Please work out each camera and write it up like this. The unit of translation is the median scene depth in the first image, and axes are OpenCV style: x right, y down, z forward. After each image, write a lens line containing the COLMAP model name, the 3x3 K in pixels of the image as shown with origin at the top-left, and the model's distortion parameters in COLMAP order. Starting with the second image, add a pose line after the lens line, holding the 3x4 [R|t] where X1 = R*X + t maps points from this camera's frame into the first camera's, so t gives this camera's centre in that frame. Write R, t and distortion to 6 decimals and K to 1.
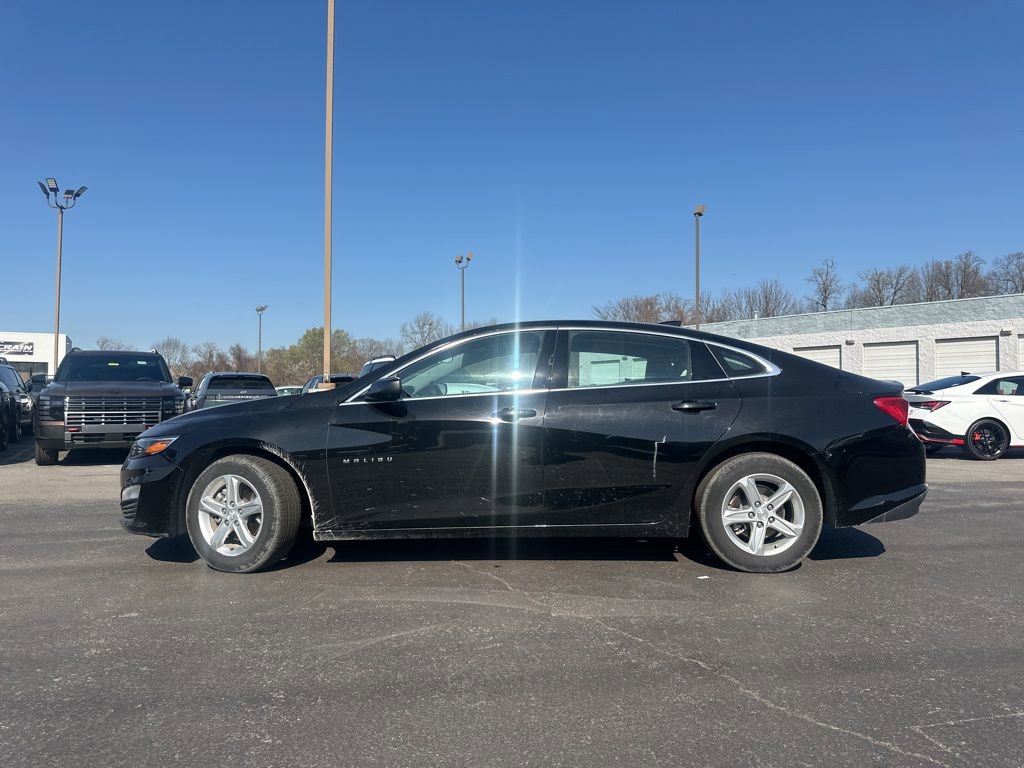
lens RADIAL K [[705.5, 0, 514.0], [0, 705.5, 388.7], [0, 0, 1]] dist [0.079715, -0.115743]
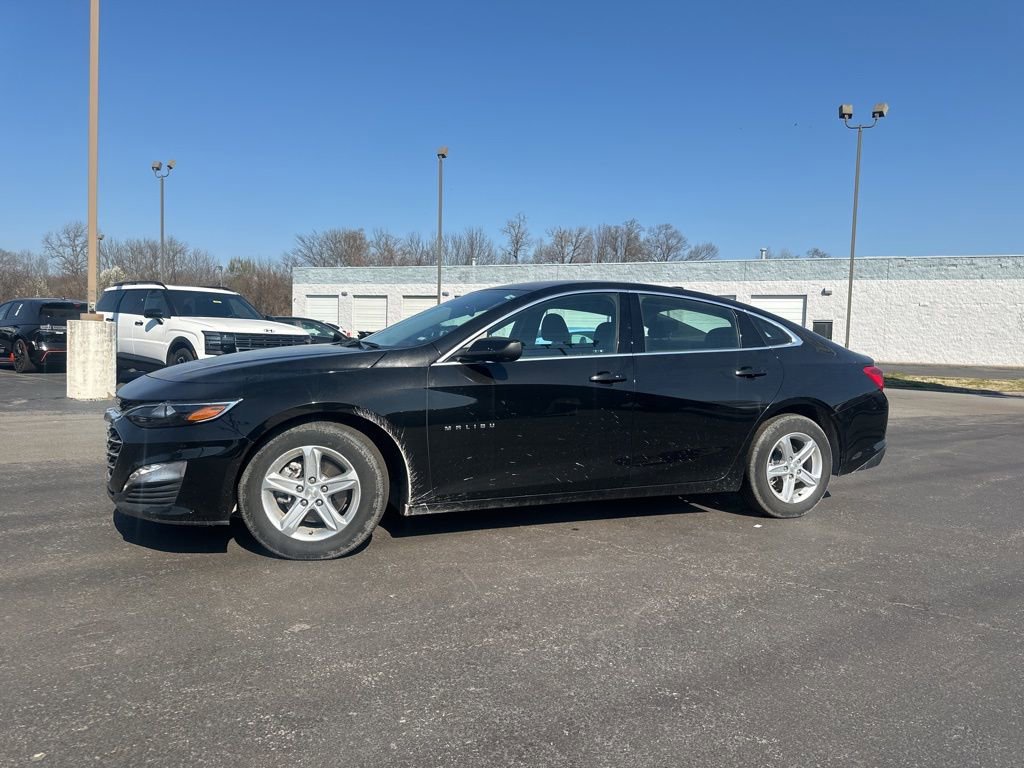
lens RADIAL K [[705.6, 0, 519.0], [0, 705.6, 391.8], [0, 0, 1]] dist [0.112377, -0.169427]
pose [[0.909322, 0.004075, 0.416074, -0.523882], [-0.042234, 0.995692, 0.082549, -0.021522], [-0.413945, -0.092636, 0.905576, 0.148857]]
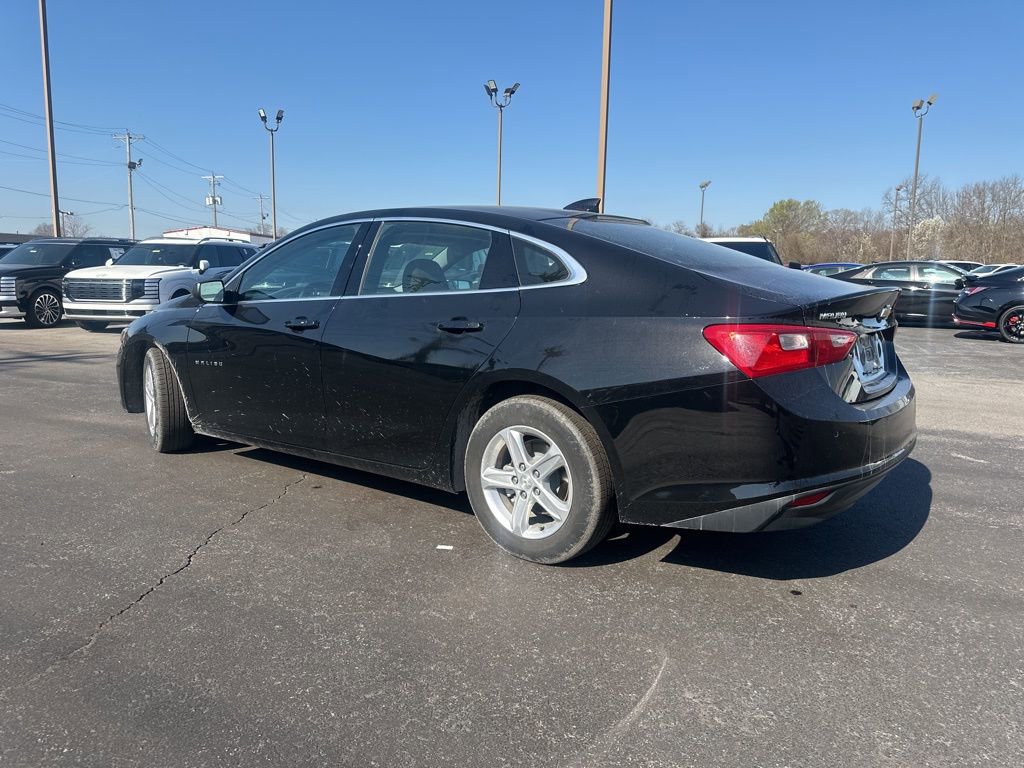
lens RADIAL K [[705.5, 0, 514.0], [0, 705.5, 388.7], [0, 0, 1]] dist [0.079715, -0.115743]
pose [[0.809350, 0.099994, -0.578751, 0.725822], [-0.000312, 0.985473, 0.169830, -0.034614], [0.587326, -0.137271, 0.797624, 0.435231]]
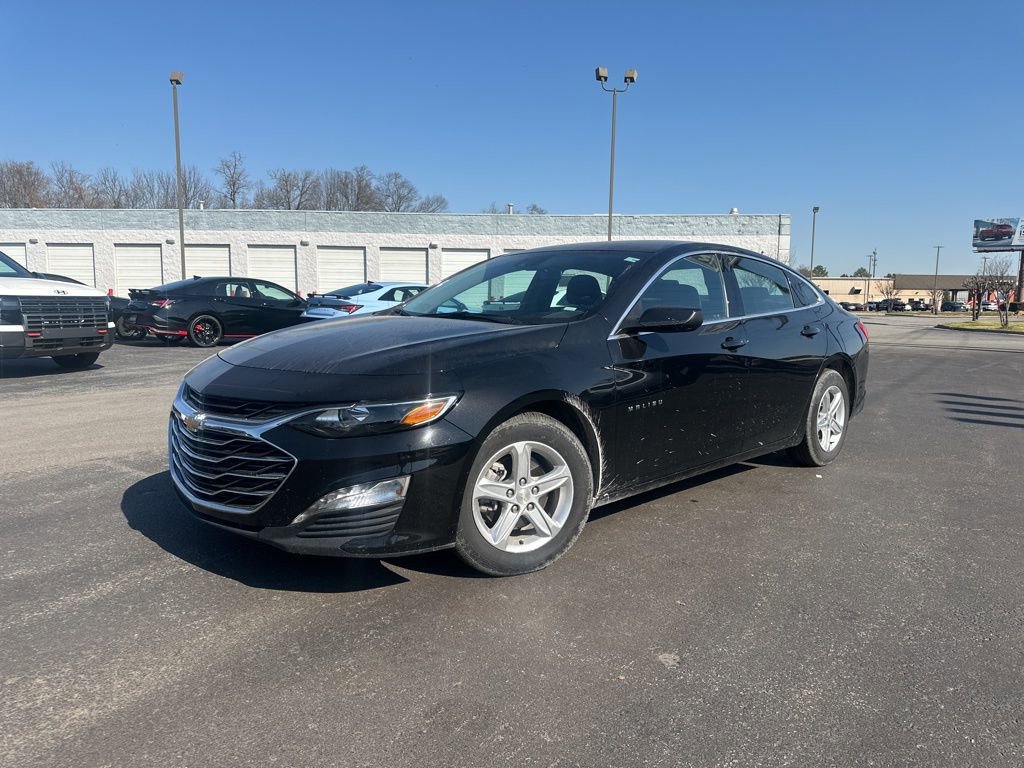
lens RADIAL K [[705.6, 0, 519.0], [0, 705.6, 391.8], [0, 0, 1]] dist [0.112377, -0.169427]
pose [[0.697317, -0.078681, 0.712431, -0.896635], [-0.027759, 0.990246, 0.136533, -0.024128], [-0.716225, -0.114983, 0.688331, 0.526022]]
